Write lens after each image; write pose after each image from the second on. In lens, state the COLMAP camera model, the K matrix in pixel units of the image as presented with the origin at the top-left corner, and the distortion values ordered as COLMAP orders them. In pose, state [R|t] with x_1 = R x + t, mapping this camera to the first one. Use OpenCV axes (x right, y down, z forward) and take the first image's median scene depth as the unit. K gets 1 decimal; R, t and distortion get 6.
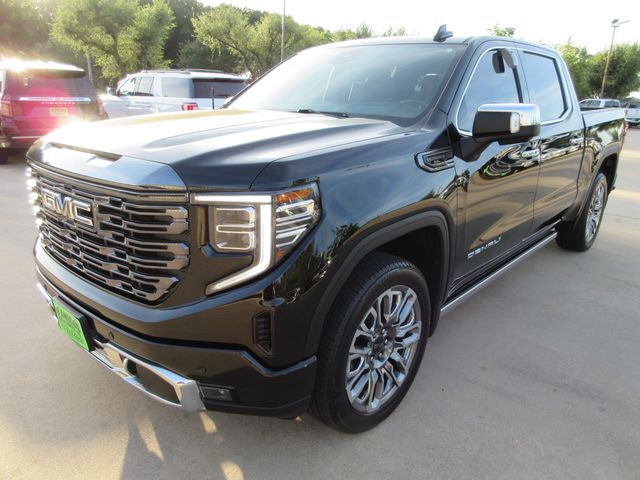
lens RADIAL K [[471.3, 0, 320.0], [0, 471.3, 240.0], [0, 0, 1]] dist [0.029817, -0.027544]
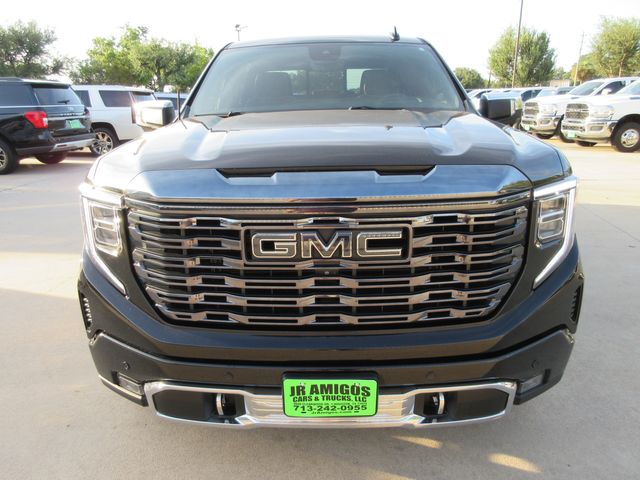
lens RADIAL K [[471.3, 0, 320.0], [0, 471.3, 240.0], [0, 0, 1]] dist [0.029817, -0.027544]
pose [[0.758302, -0.225862, 0.611526, -0.838327], [0.224605, 0.971146, 0.080171, -0.119103], [-0.611988, 0.076558, 0.787152, 0.338099]]
